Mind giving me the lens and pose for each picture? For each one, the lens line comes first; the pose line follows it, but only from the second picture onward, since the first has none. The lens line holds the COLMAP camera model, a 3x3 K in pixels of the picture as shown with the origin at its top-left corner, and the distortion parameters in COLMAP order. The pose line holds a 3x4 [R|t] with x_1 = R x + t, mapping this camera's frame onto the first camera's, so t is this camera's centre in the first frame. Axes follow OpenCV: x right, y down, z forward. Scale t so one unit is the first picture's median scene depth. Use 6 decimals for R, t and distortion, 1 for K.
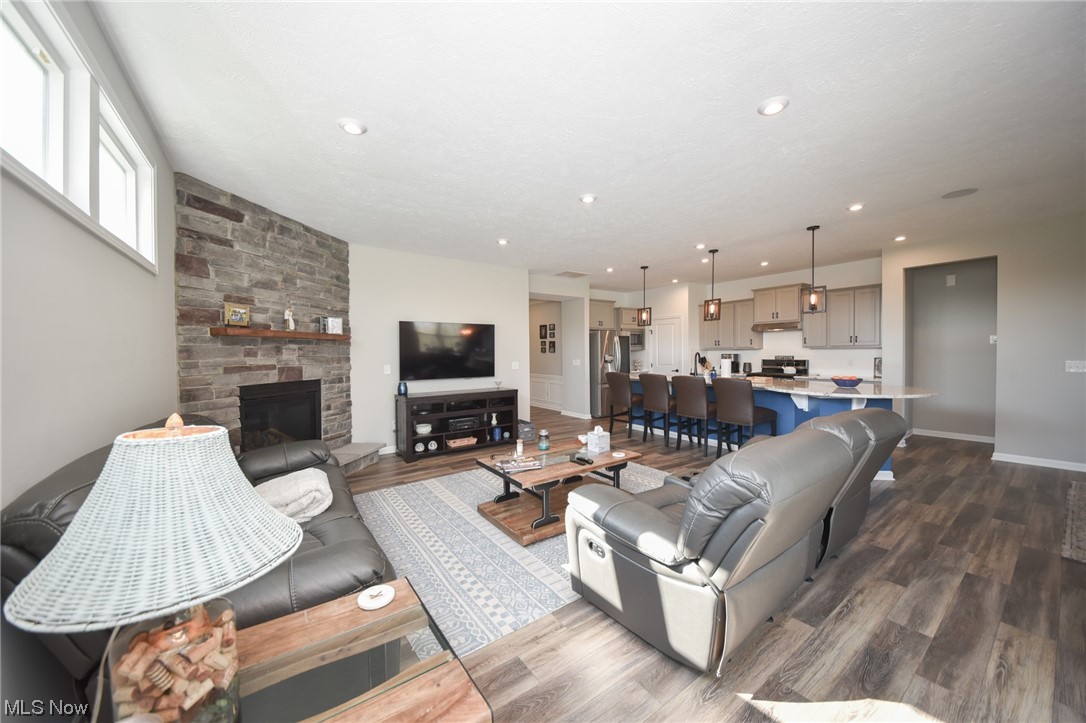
lens RADIAL K [[384.9, 0, 537.8], [0, 384.9, 363.1], [0, 0, 1]] dist [0.000873, -0.008679]
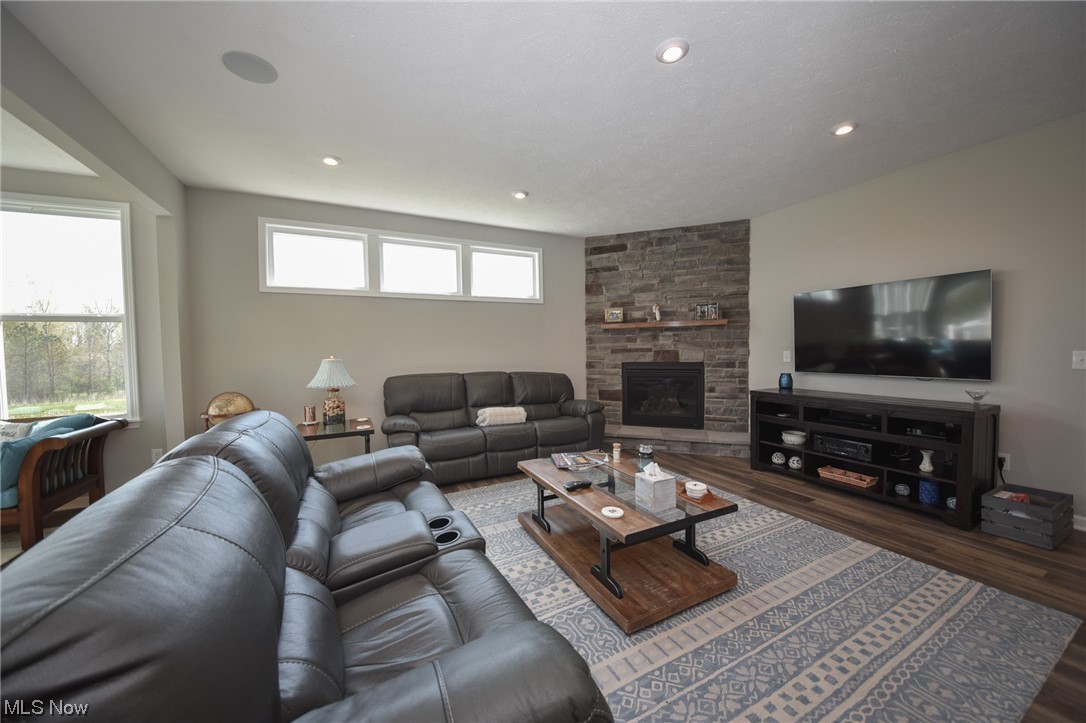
lens RADIAL K [[383.0, 0, 545.2], [0, 383.0, 362.1], [0, 0, 1]] dist [0.017611, -0.012097]
pose [[-0.154411, 0.048153, -0.986833, 0.510615], [-0.007017, 0.998733, 0.049831, -0.008503], [0.987982, 0.014619, -0.153877, 0.644346]]
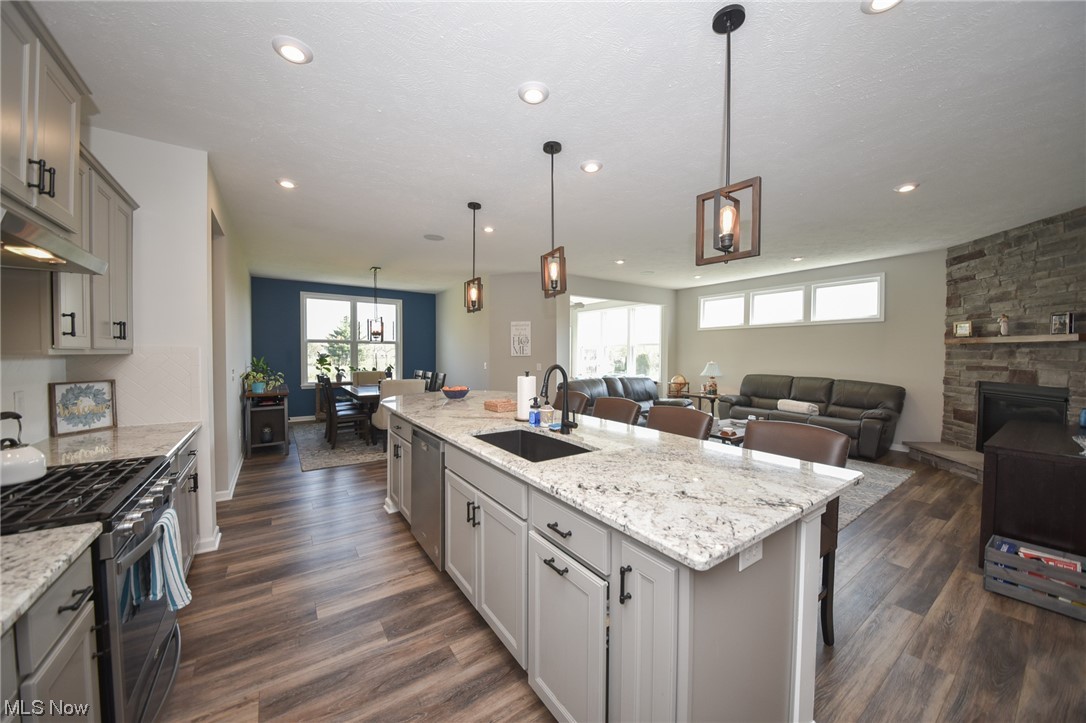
lens RADIAL K [[383.0, 0, 545.2], [0, 383.0, 362.1], [0, 0, 1]] dist [0.017611, -0.012097]
pose [[-0.999975, 0.006817, -0.001601, 0.503045], [0.006725, 0.998623, 0.052025, -0.058258], [0.001953, 0.052013, -0.998644, 1.608752]]
